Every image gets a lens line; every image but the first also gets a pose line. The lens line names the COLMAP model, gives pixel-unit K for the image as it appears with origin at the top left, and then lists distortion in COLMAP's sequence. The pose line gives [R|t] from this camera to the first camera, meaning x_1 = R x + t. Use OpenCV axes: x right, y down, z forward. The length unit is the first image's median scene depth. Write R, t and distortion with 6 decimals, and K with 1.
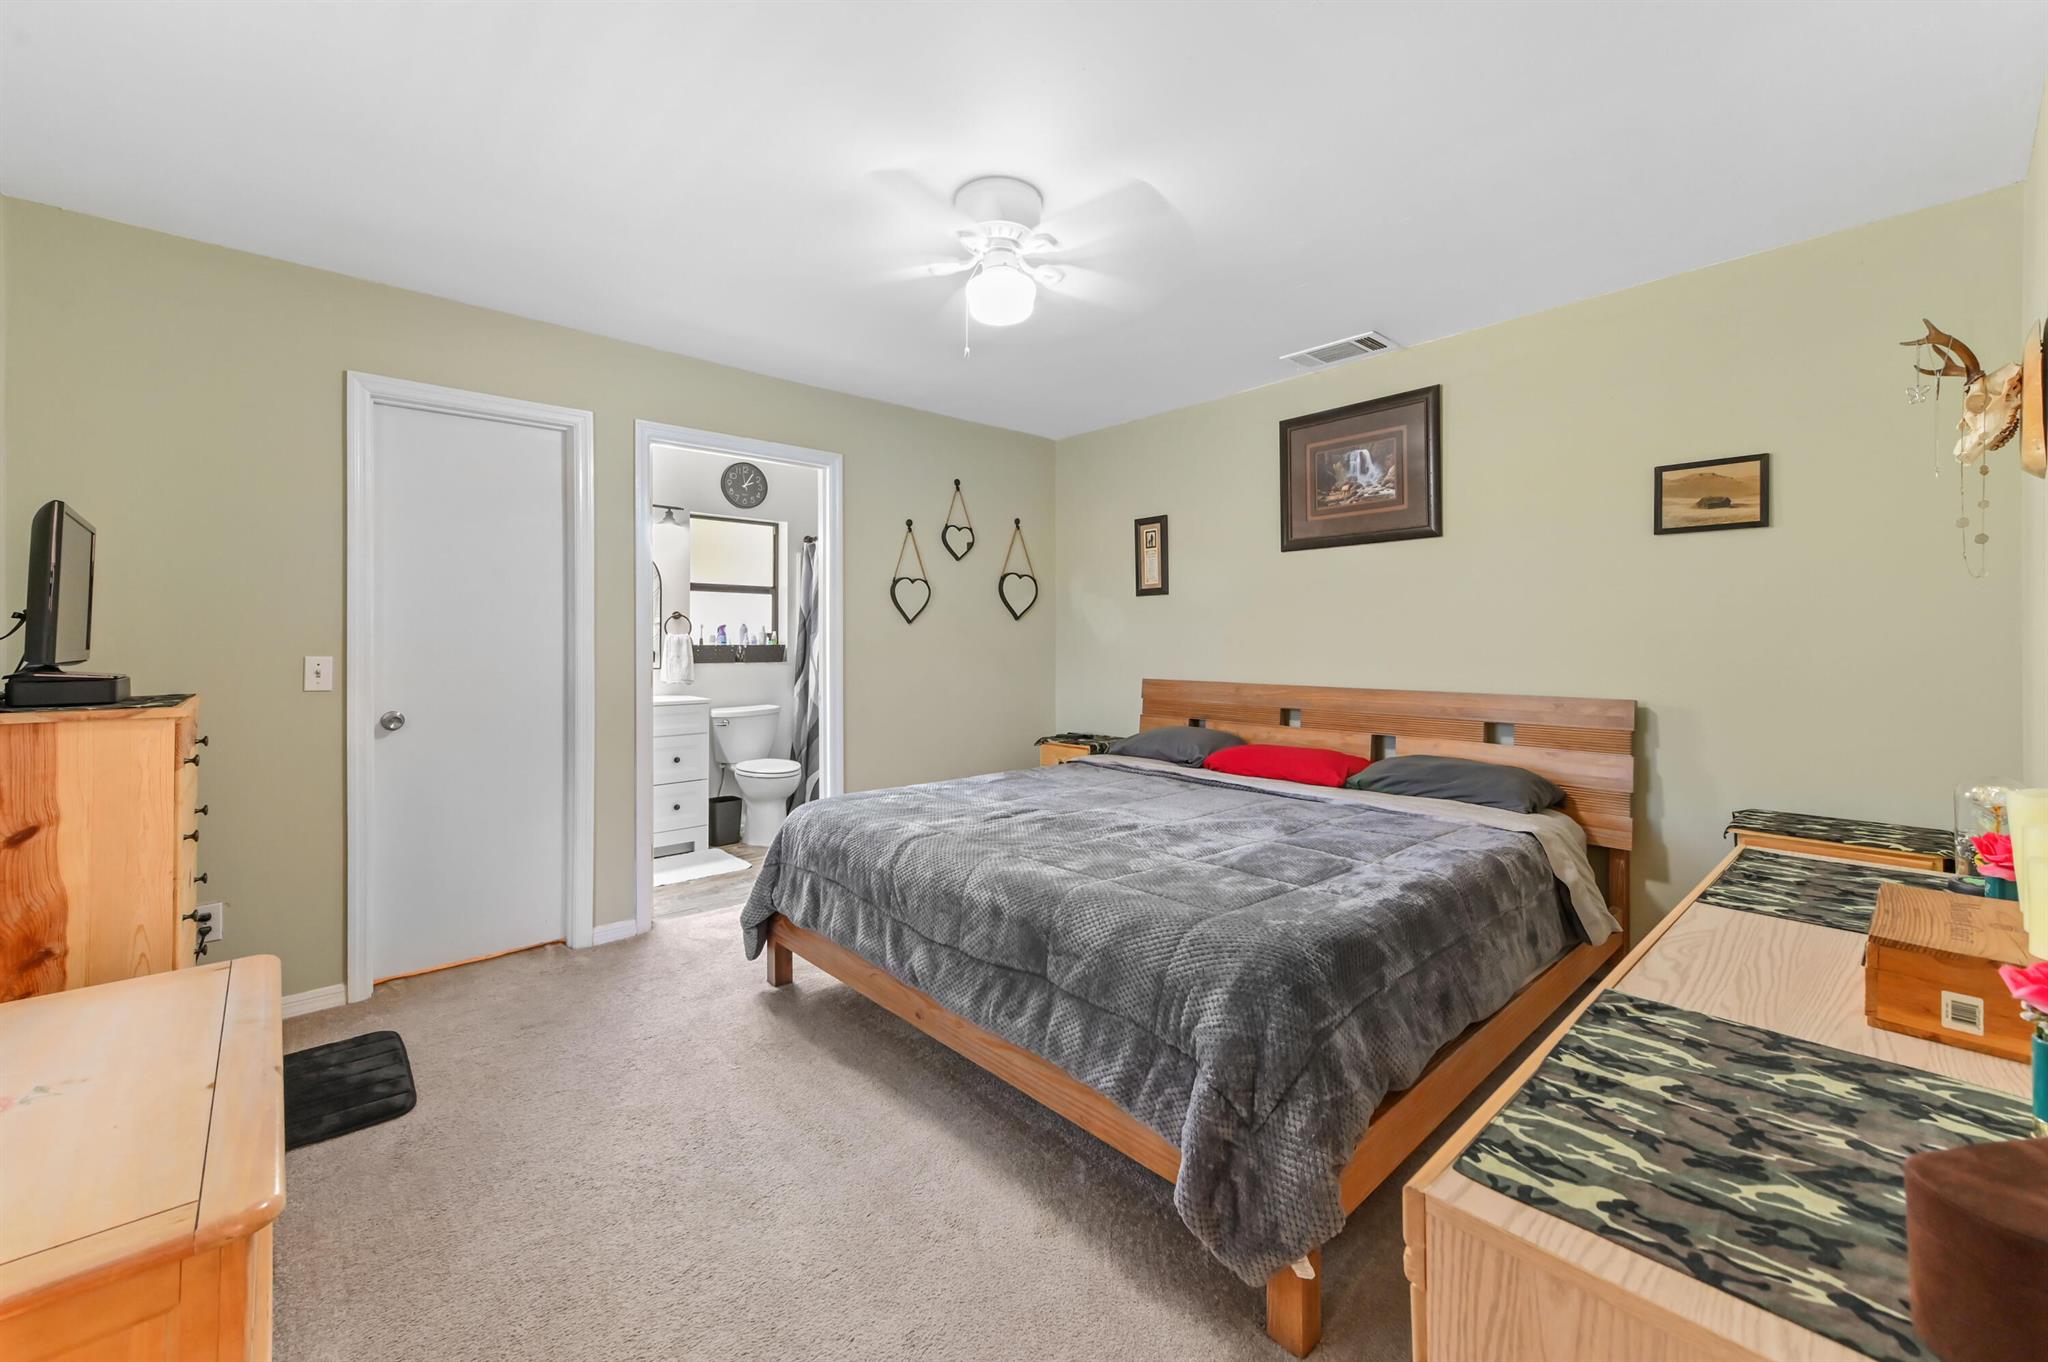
lens RADIAL K [[814.9, 0, 1035.2], [0, 814.9, 653.1], [0, 0, 1]] dist [0.013054, -0.000234]
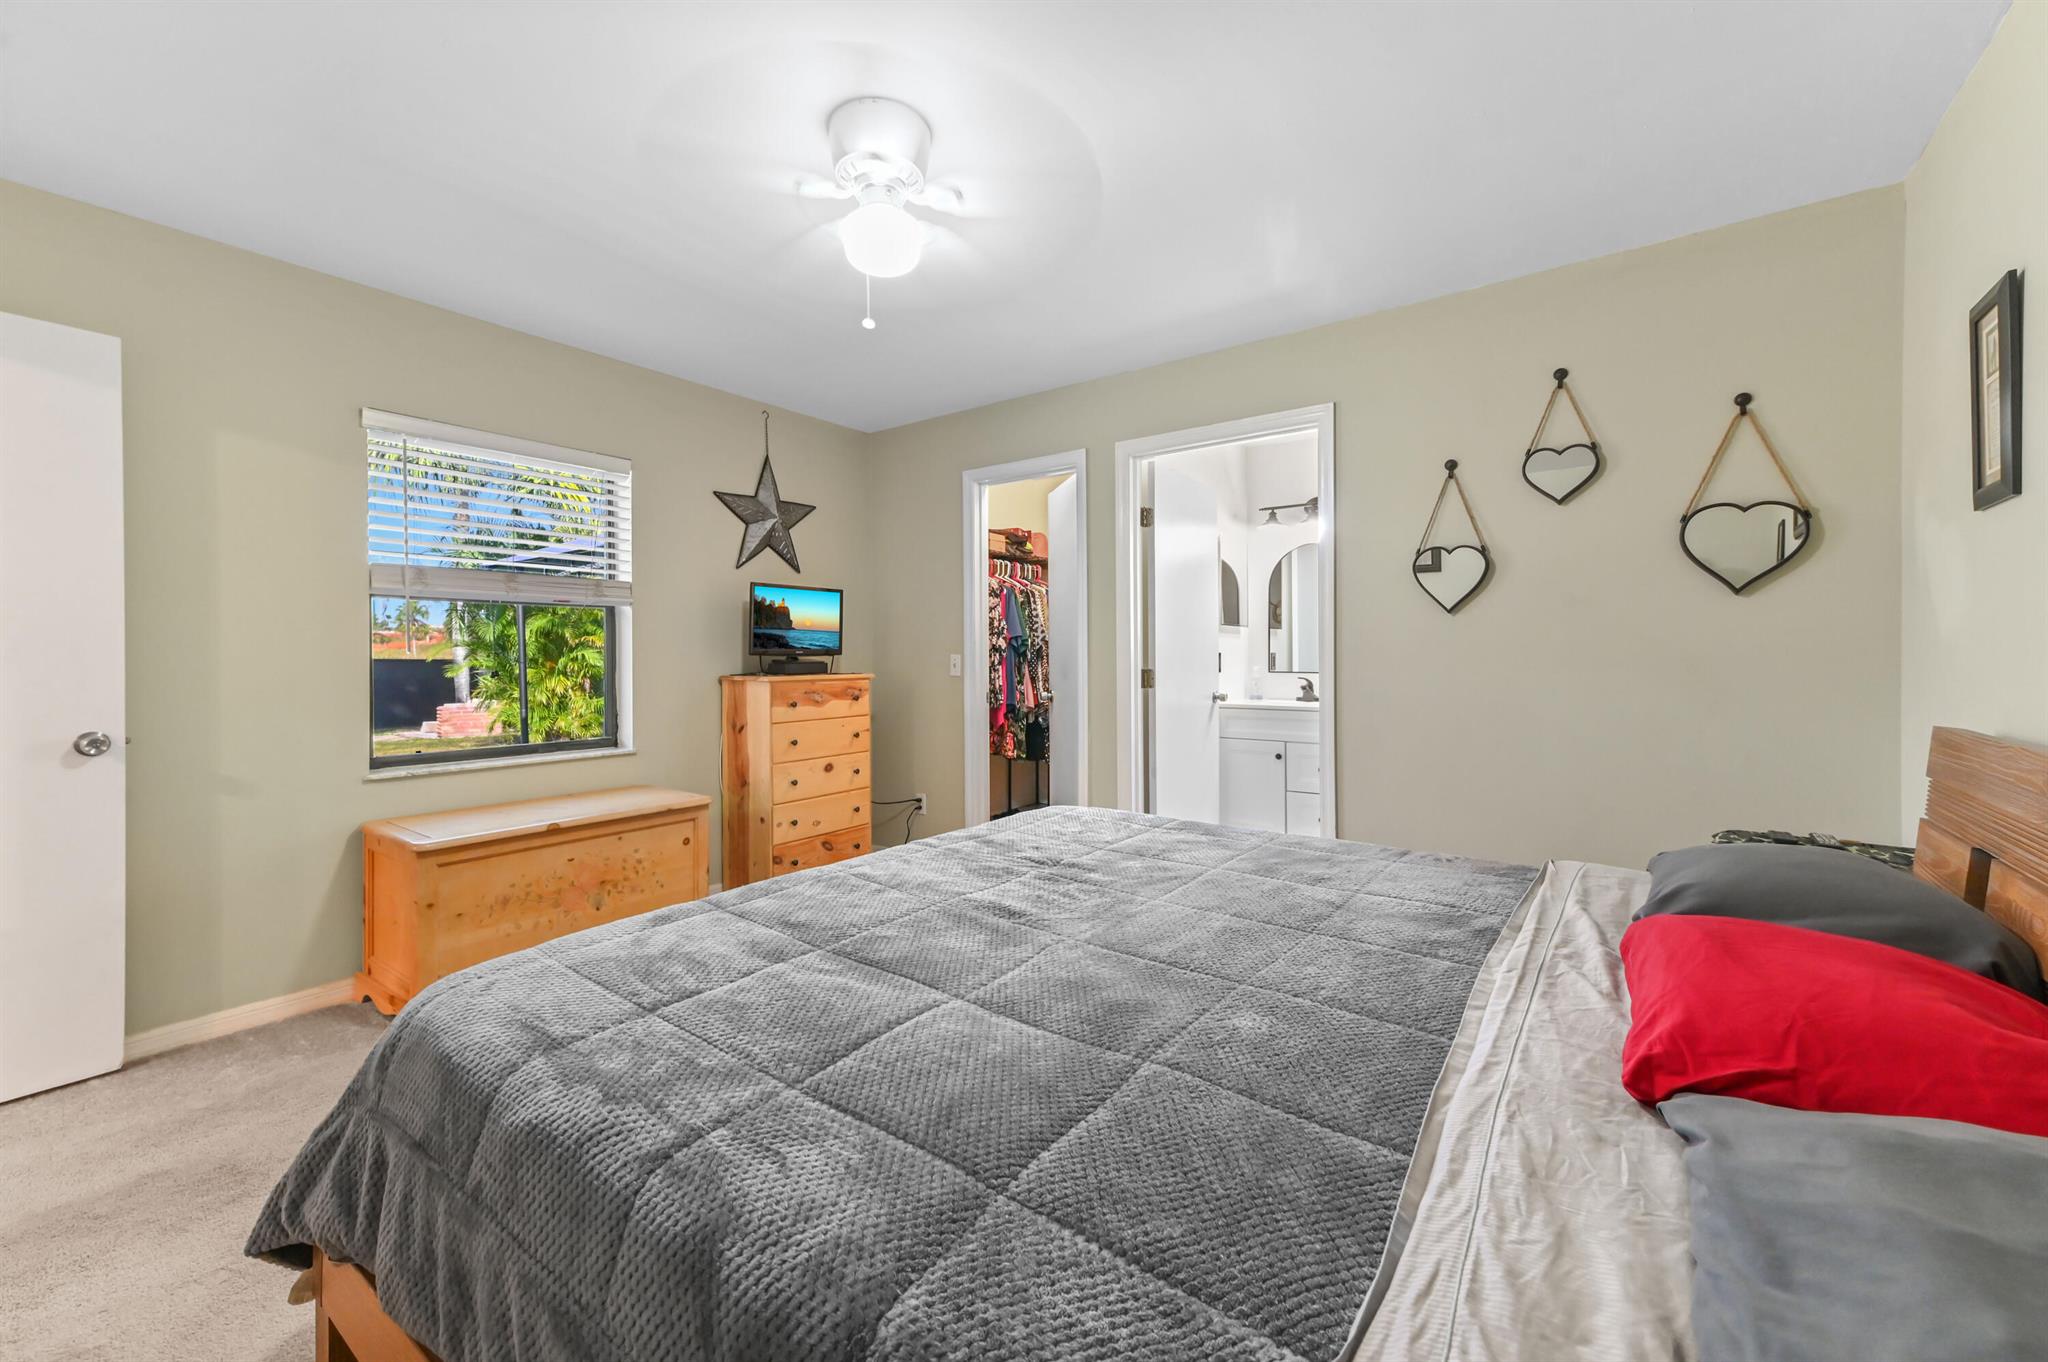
lens RADIAL K [[795.6, 0, 1024.0], [0, 795.6, 681.0], [0, 0, 1]] dist [0.015779, -0.000018]
pose [[0.180058, 0.032853, -0.983107, 0.359765], [-0.009449, 0.999454, 0.031669, 0.000630], [0.983611, 0.003587, 0.180270, 0.439305]]
